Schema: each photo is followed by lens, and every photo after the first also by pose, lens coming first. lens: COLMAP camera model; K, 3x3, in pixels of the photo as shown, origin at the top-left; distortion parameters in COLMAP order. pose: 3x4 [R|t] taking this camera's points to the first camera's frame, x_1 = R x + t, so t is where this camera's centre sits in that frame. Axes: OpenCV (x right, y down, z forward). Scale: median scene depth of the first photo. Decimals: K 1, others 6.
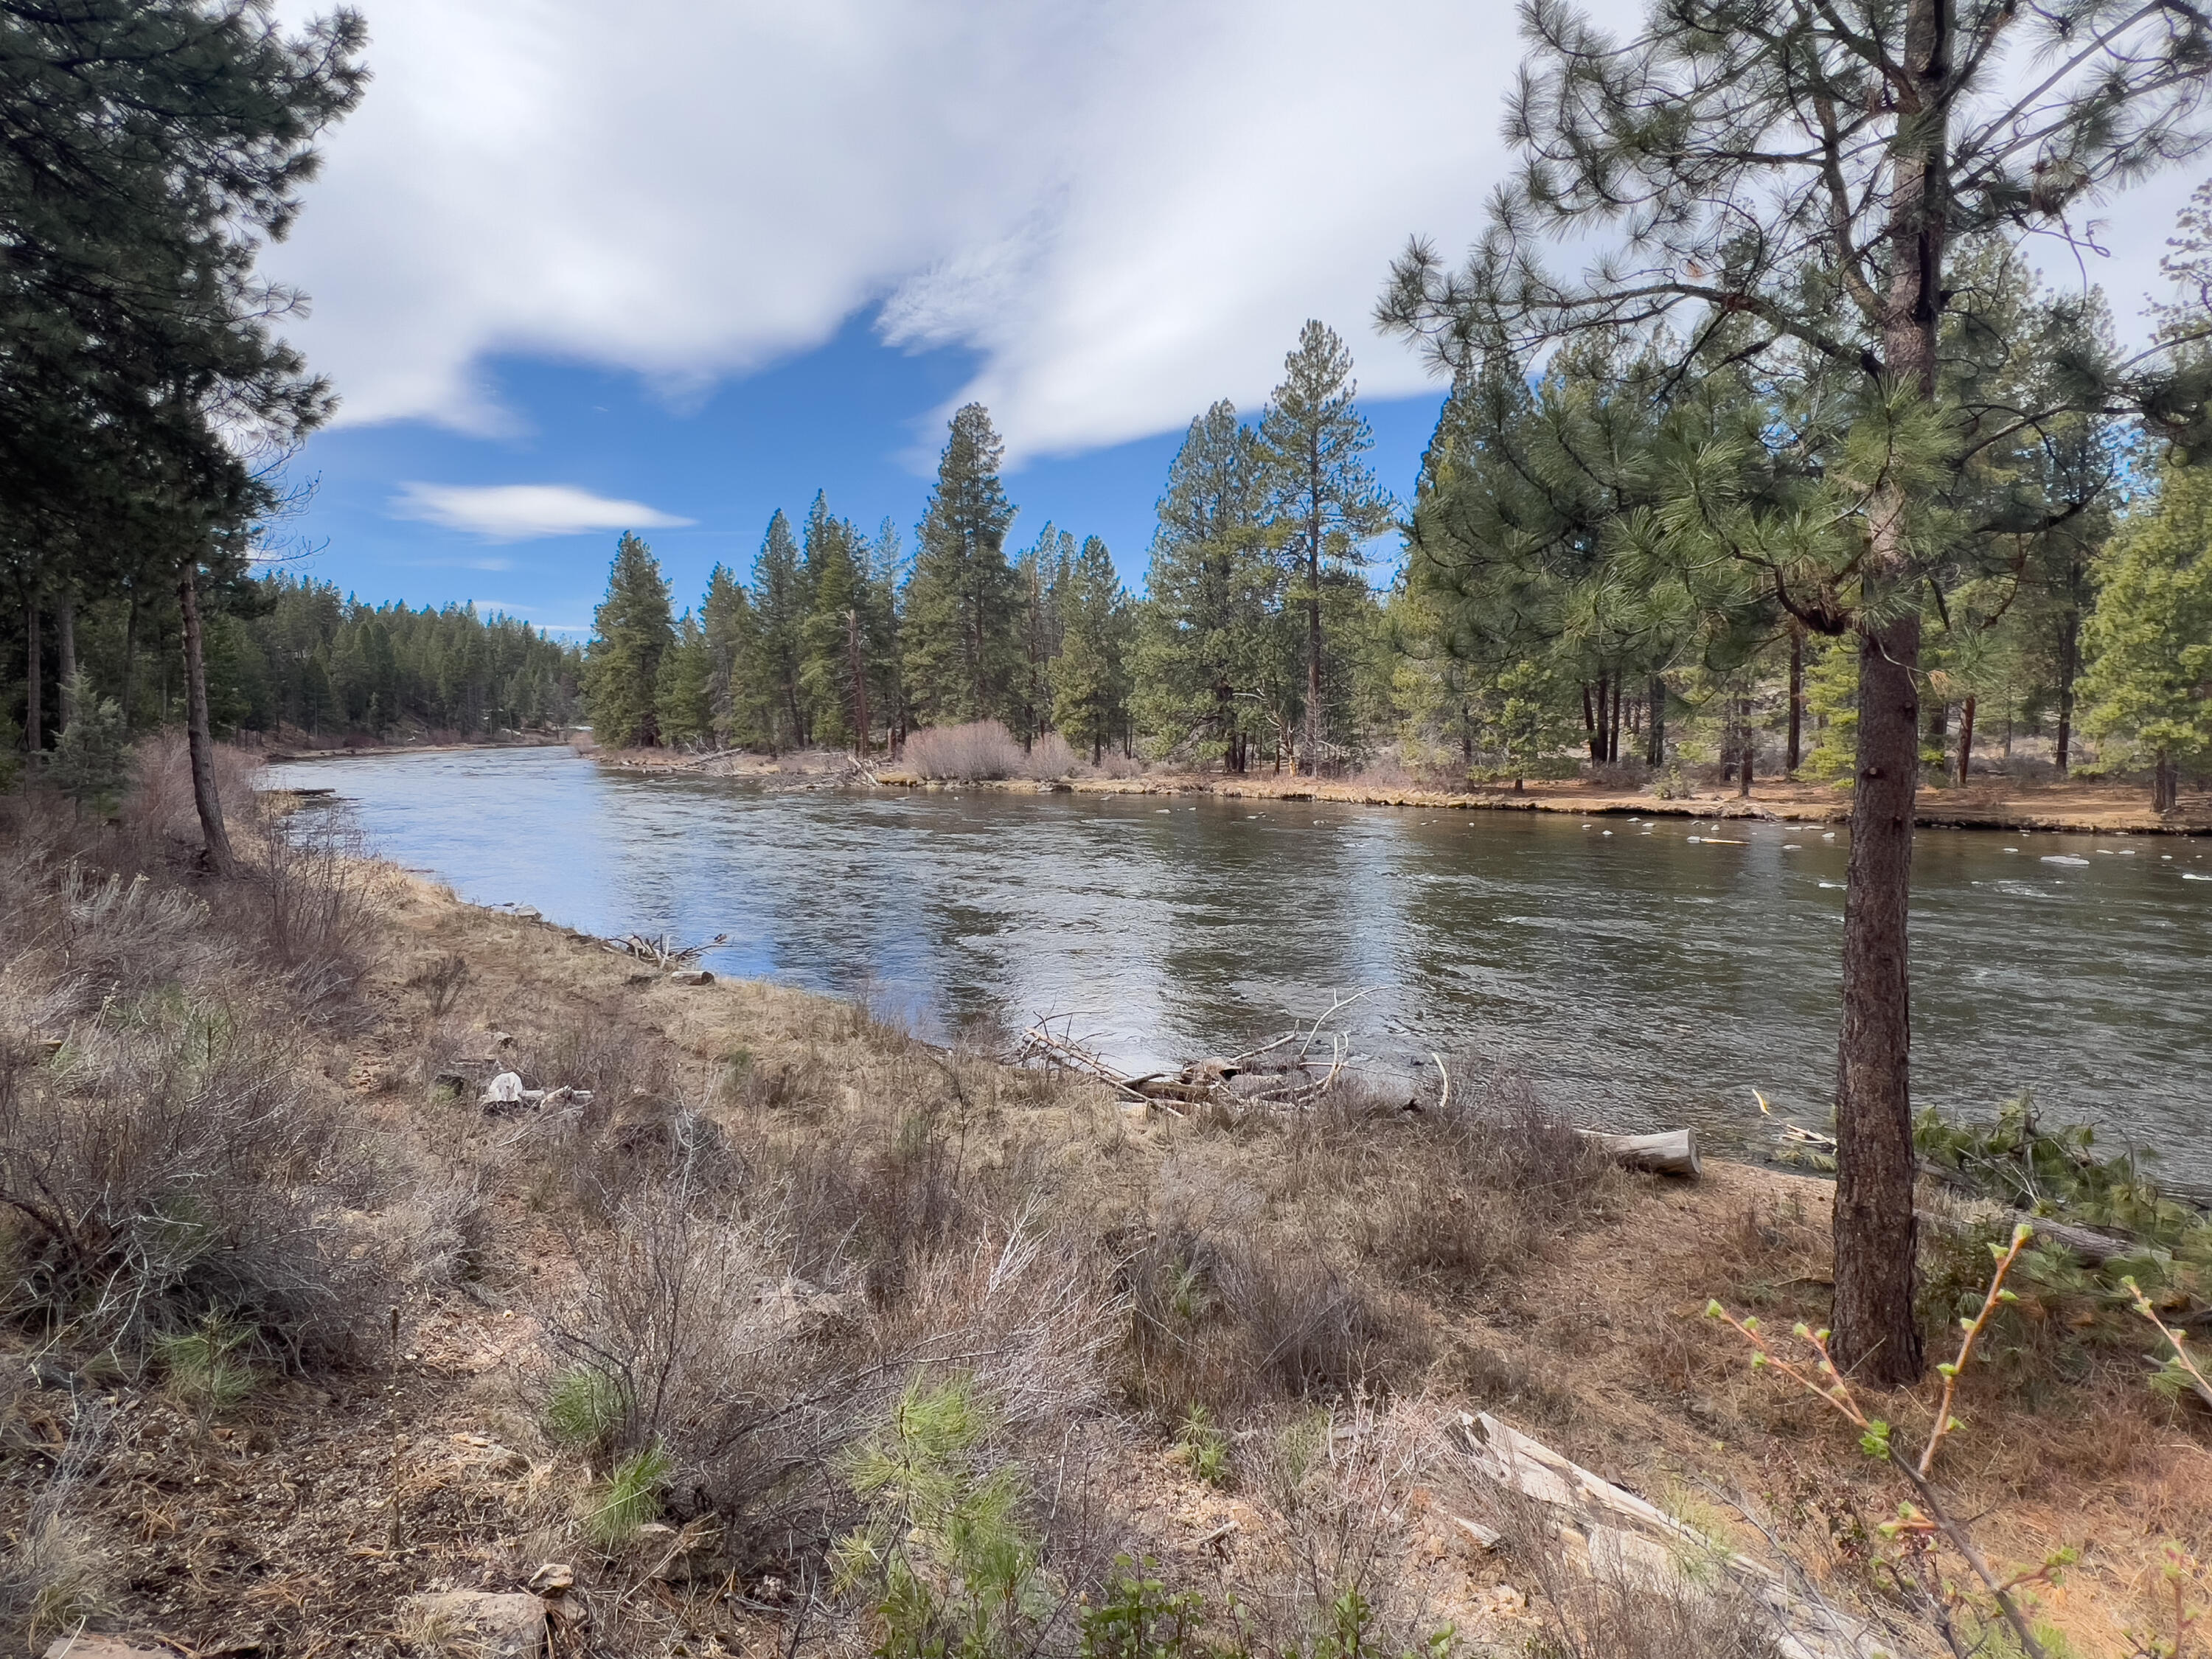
lens RADIAL K [[1107.4, 0, 1100.5], [0, 1107.4, 820.7], [0, 0, 1]] dist [-0.006655, 0.002645]
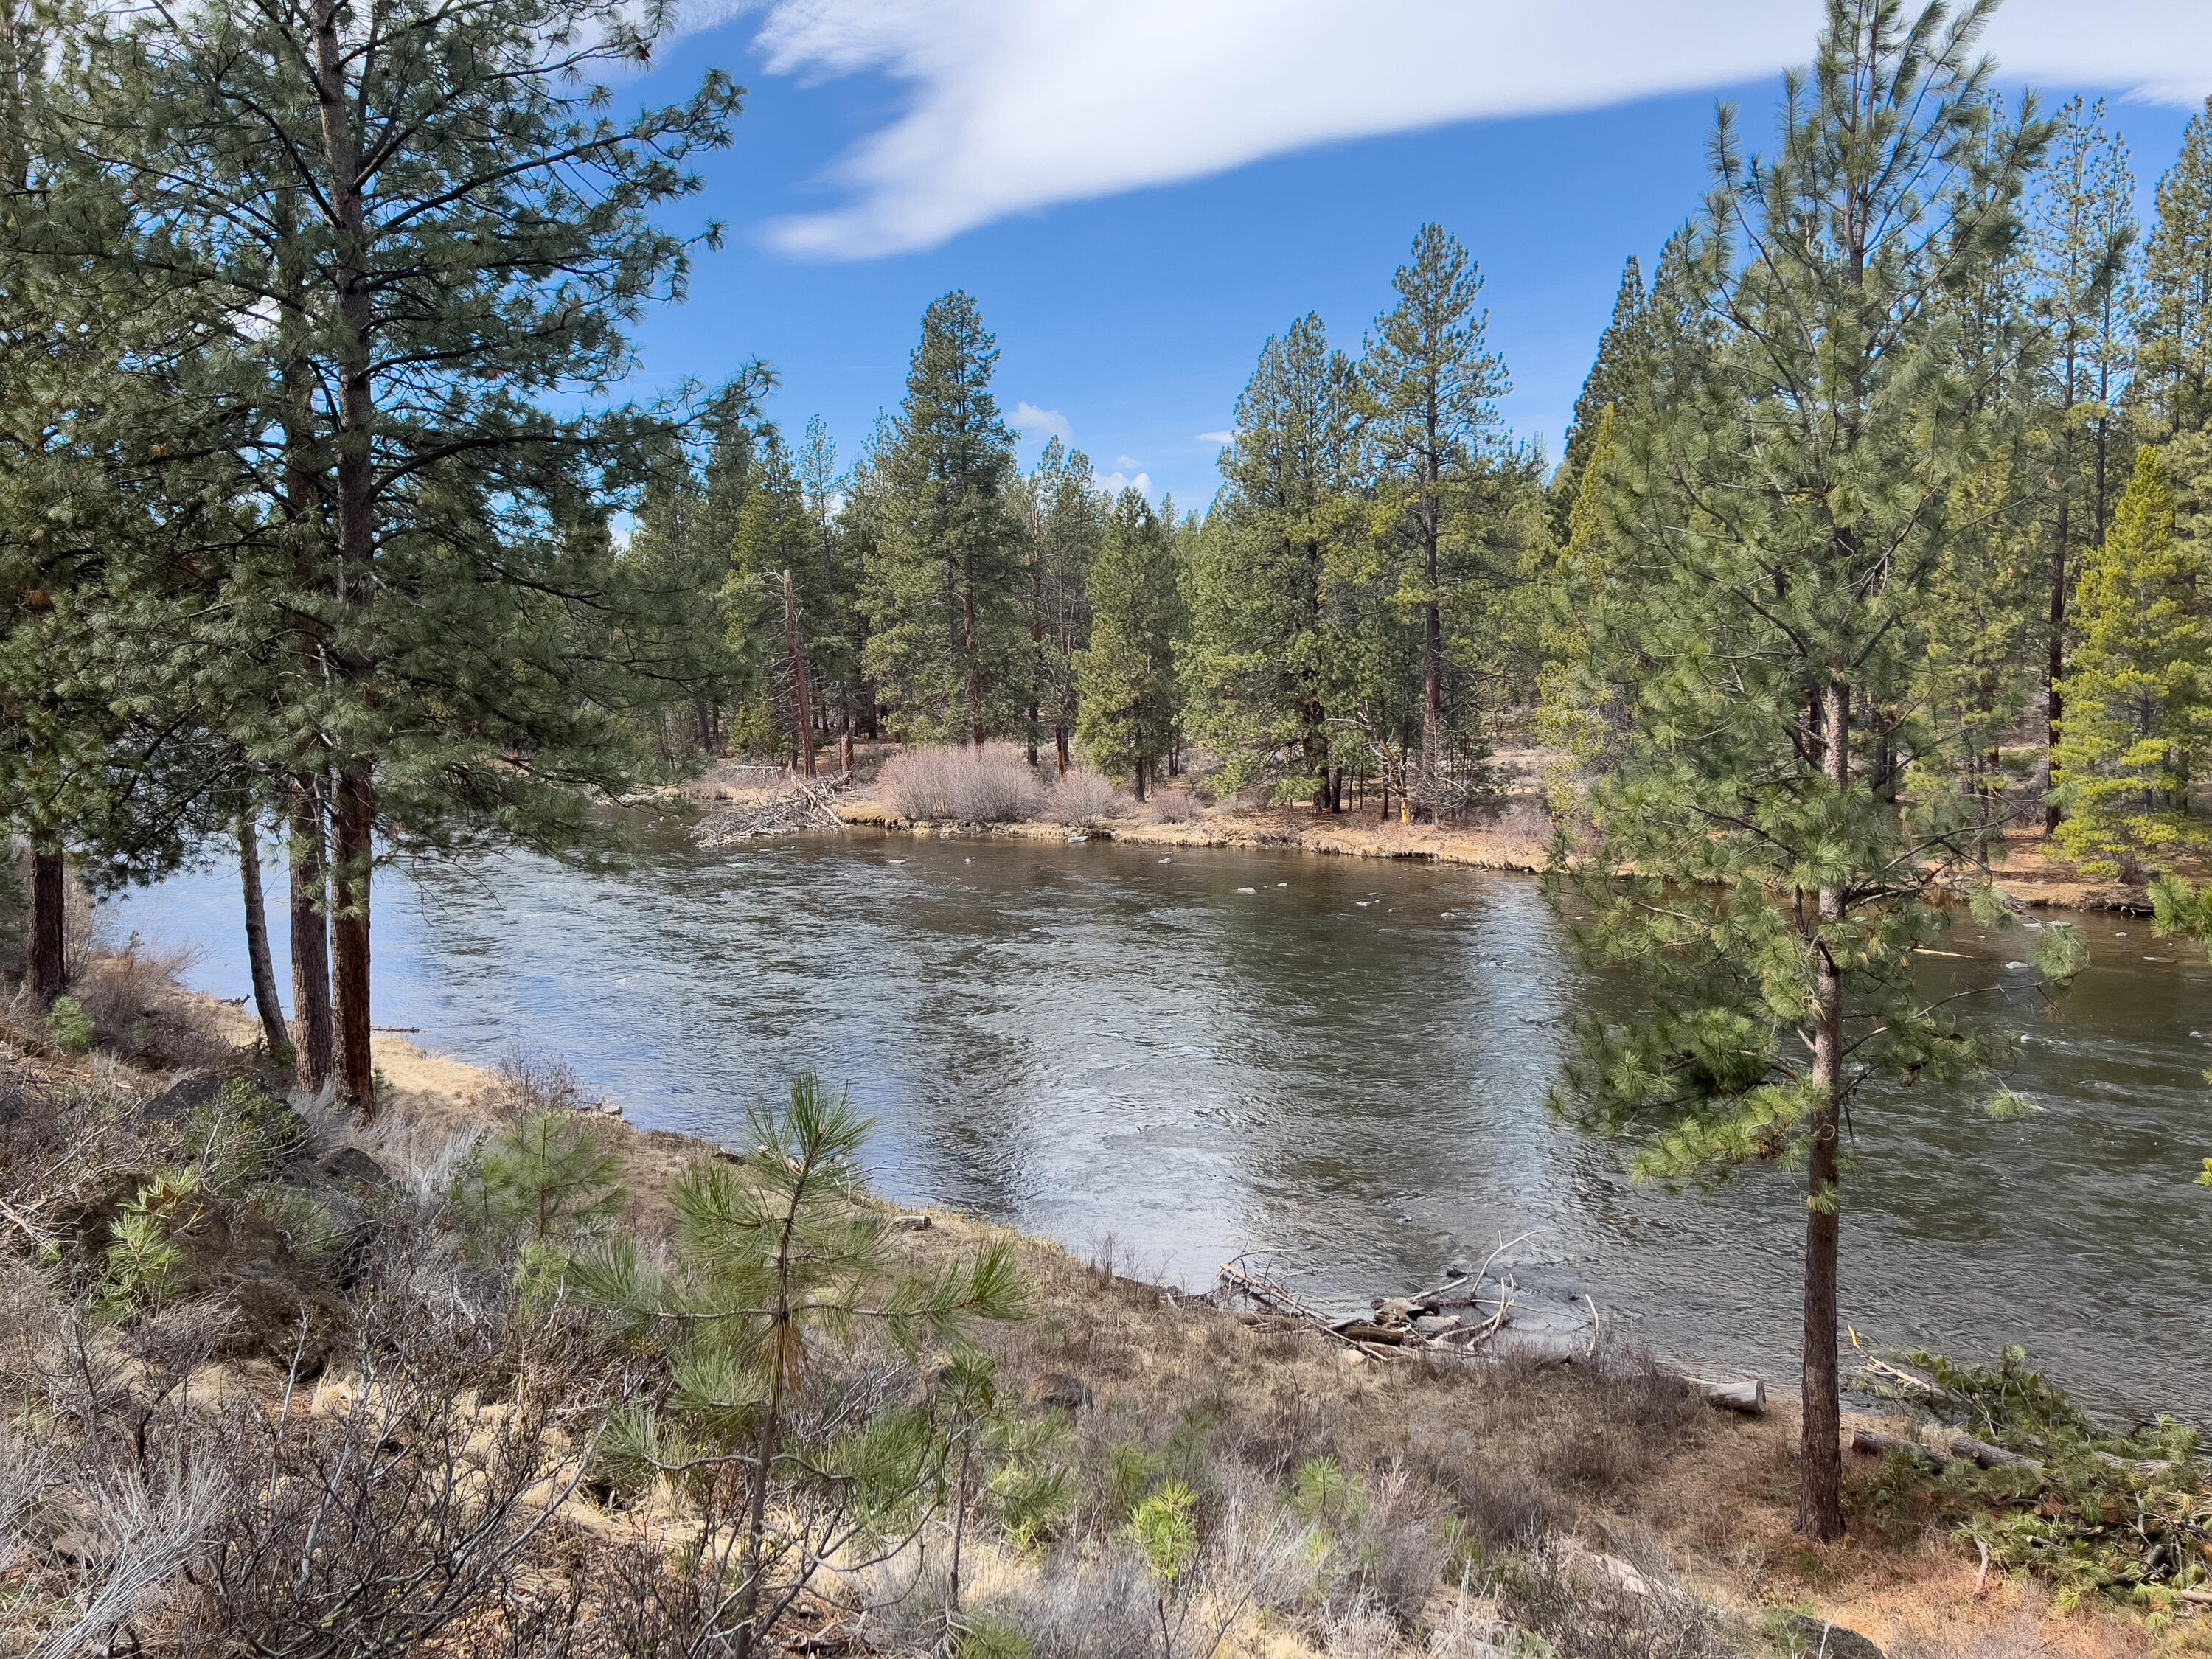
lens RADIAL K [[1695.3, 0, 1100.2], [0, 1695.3, 848.4], [0, 0, 1]] dist [0.044636, -0.028598]
pose [[0.999797, -0.018247, 0.008549, -0.050156], [0.017886, 0.999017, 0.040550, -0.077552], [-0.009281, -0.040389, 0.999141, -0.178578]]
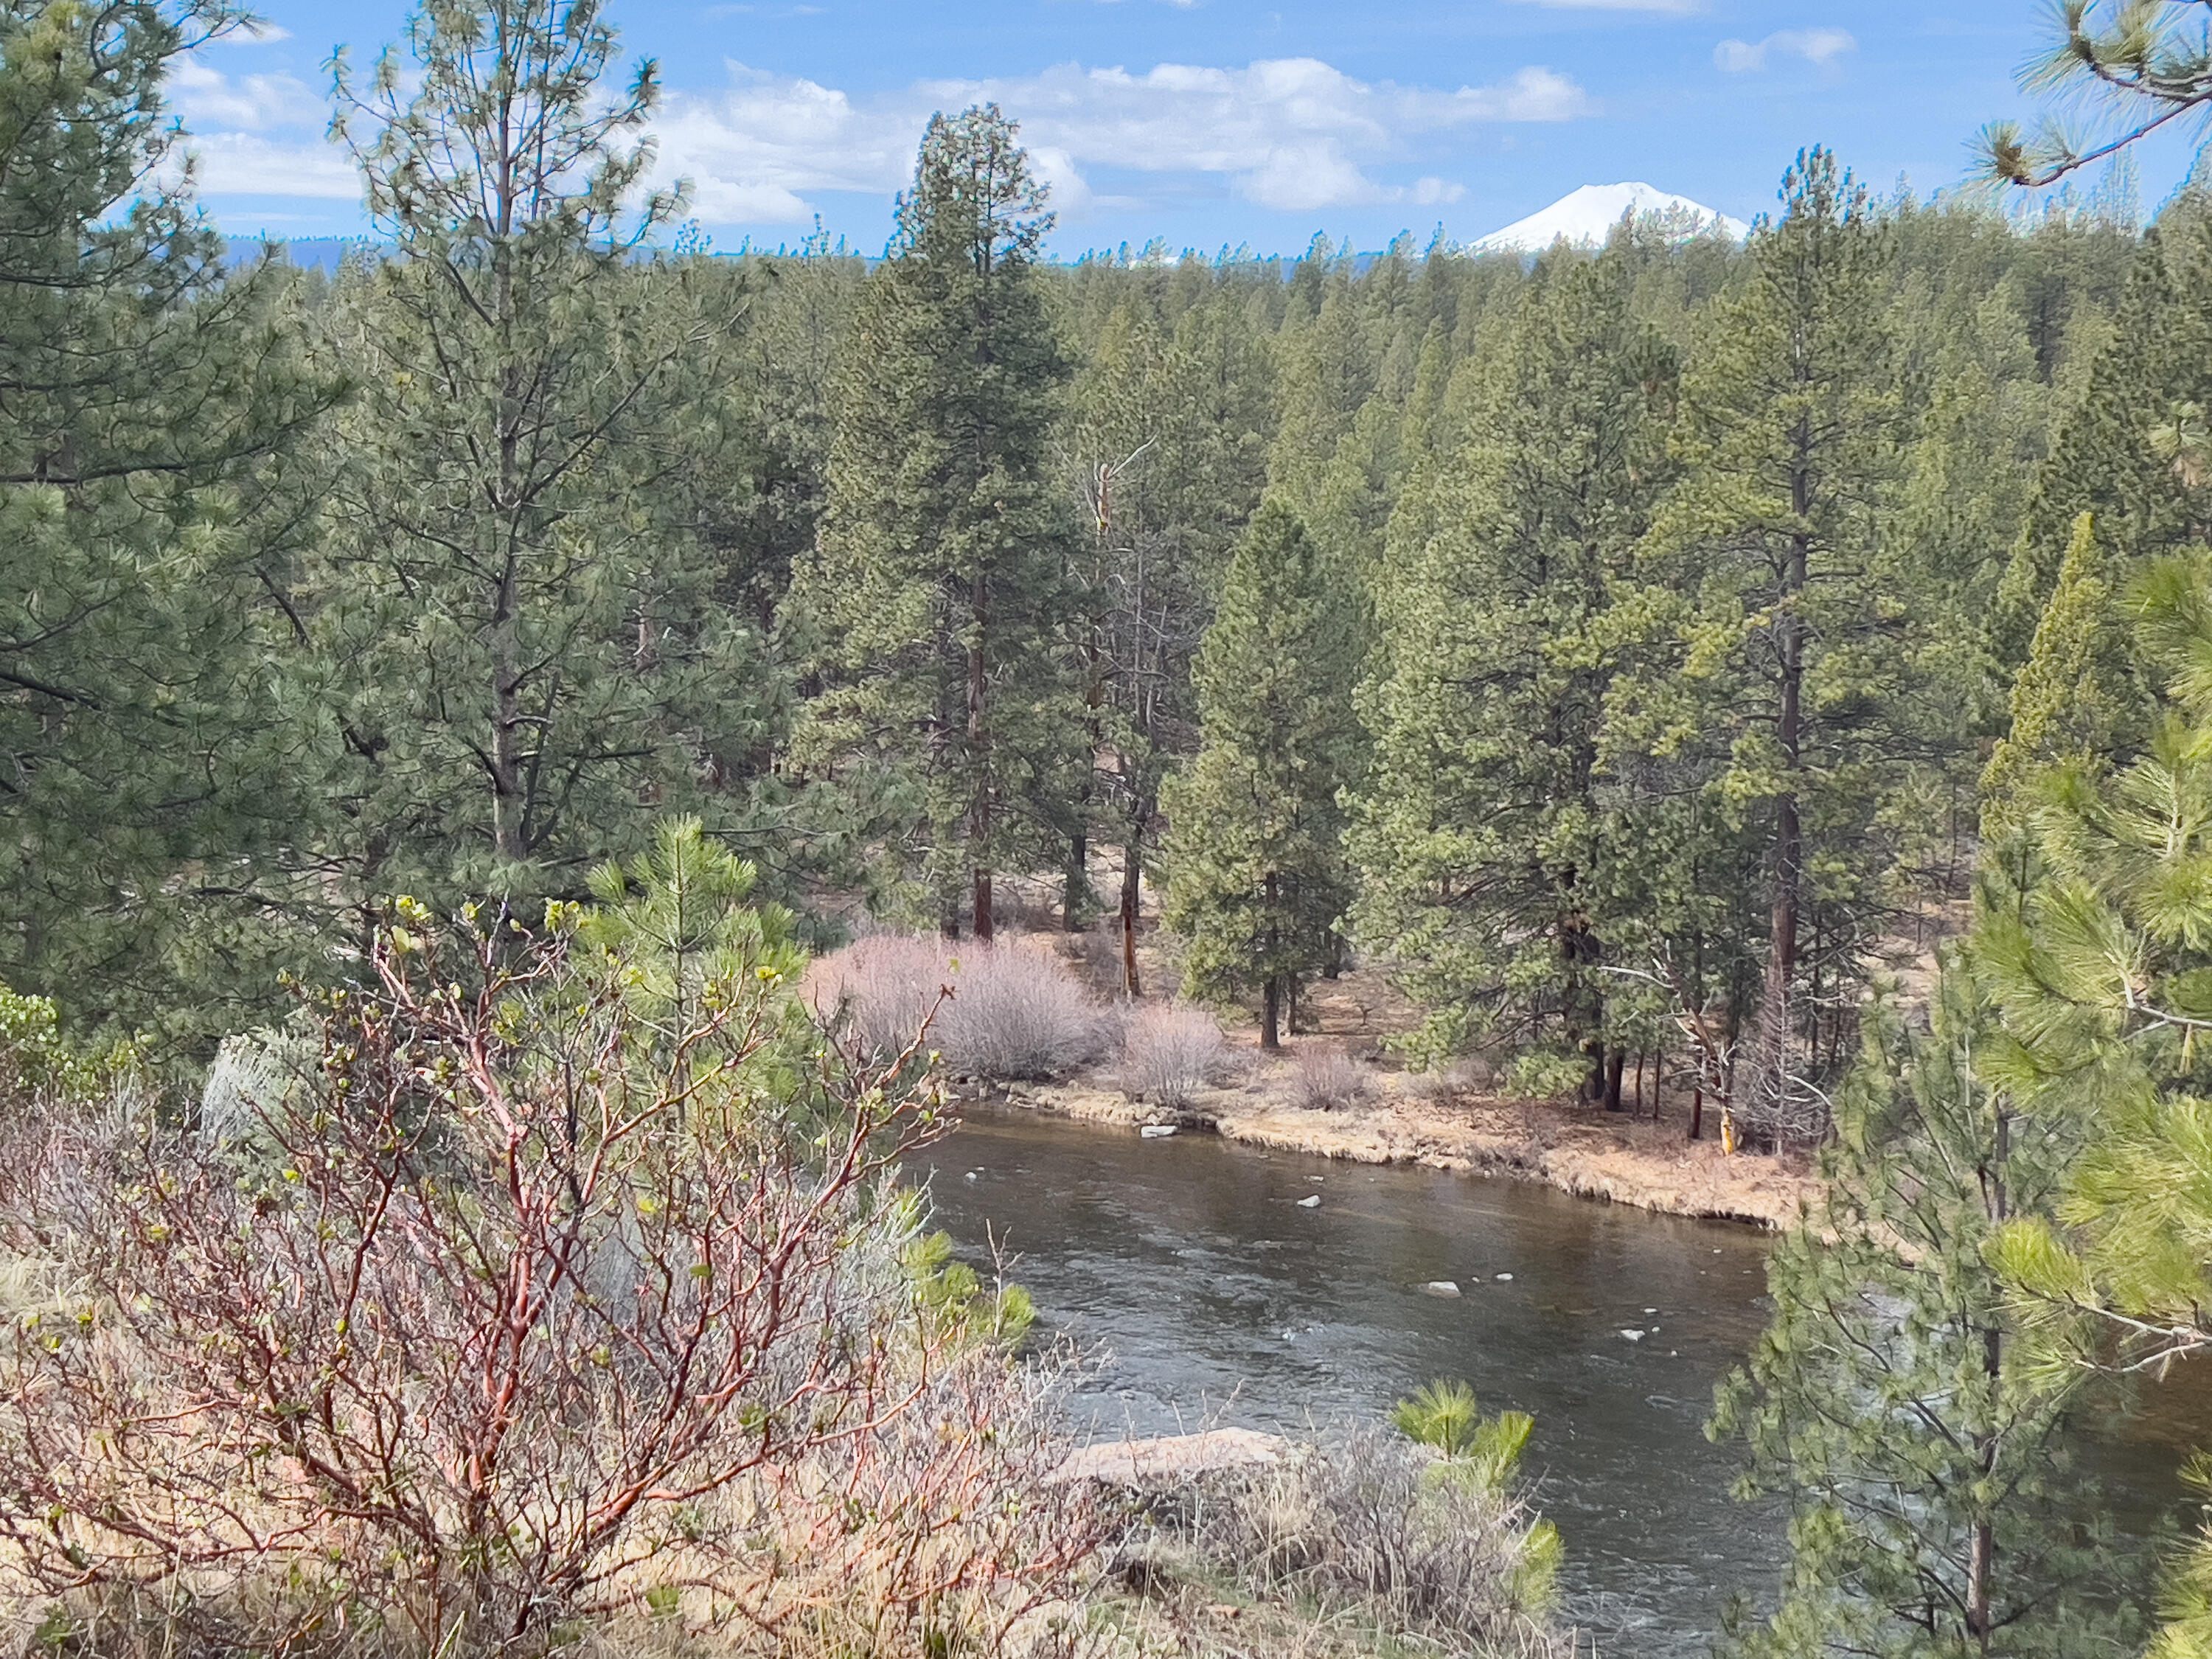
lens RADIAL K [[3771.9, 0, 1093.1], [0, 3771.9, 814.2], [0, 0, 1]] dist [0.098379, 0.000000]
pose [[0.999490, 0.030486, -0.009476, -0.073677], [-0.030176, 0.999057, 0.031226, -0.223322], [0.010419, -0.030924, 0.999467, -0.535292]]
